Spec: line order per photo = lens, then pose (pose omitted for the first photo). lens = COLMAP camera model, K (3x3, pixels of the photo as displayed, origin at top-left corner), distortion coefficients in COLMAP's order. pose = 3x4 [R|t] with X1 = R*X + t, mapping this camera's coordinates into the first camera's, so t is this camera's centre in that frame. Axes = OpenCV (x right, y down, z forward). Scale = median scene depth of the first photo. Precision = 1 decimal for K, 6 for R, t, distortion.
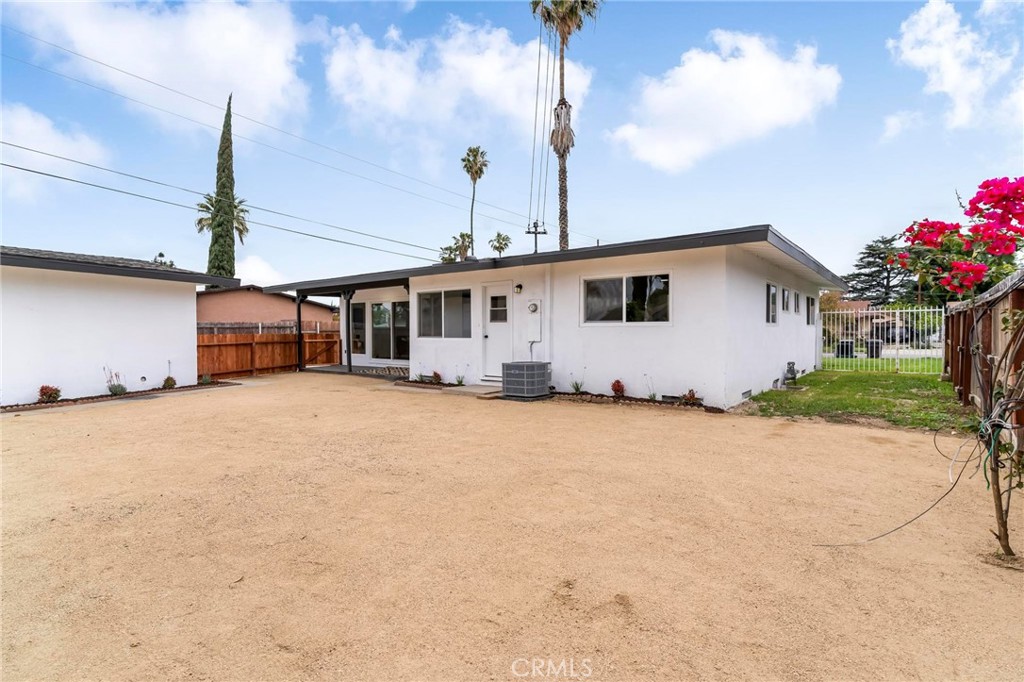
lens RADIAL K [[493.0, 0, 518.8], [0, 493.0, 338.7], [0, 0, 1]] dist [0.000006, -0.000244]
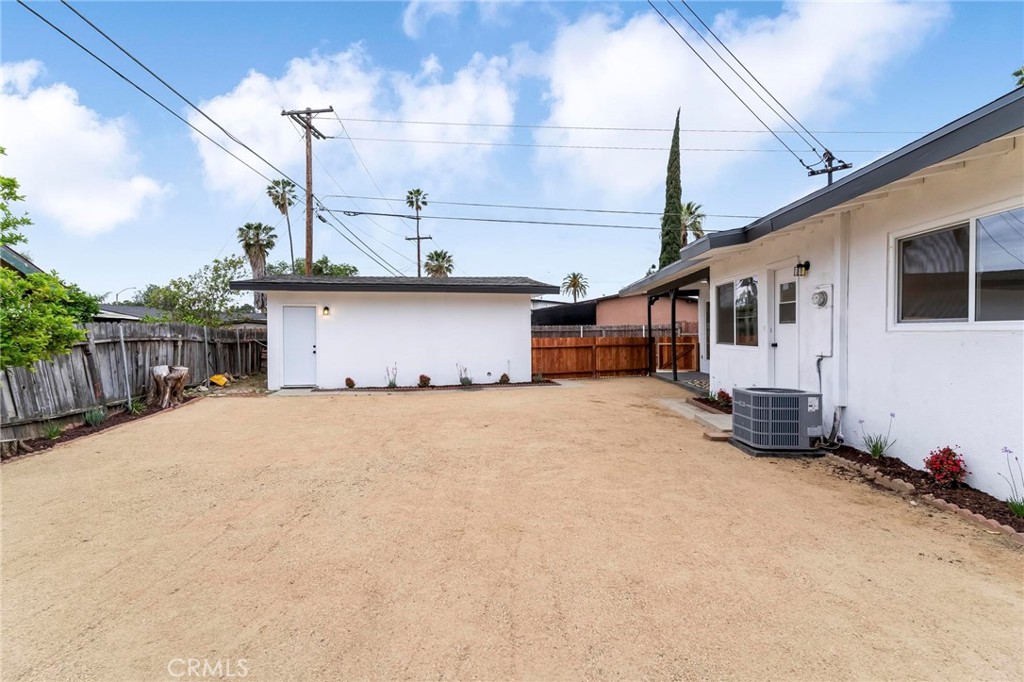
lens RADIAL K [[493.0, 0, 518.8], [0, 493.0, 338.7], [0, 0, 1]] dist [0.000006, -0.000244]
pose [[0.570145, 0.008465, -0.821501, 0.271960], [-0.006341, 0.999962, 0.005903, -0.014000], [0.821520, 0.001843, 0.570177, 0.320740]]
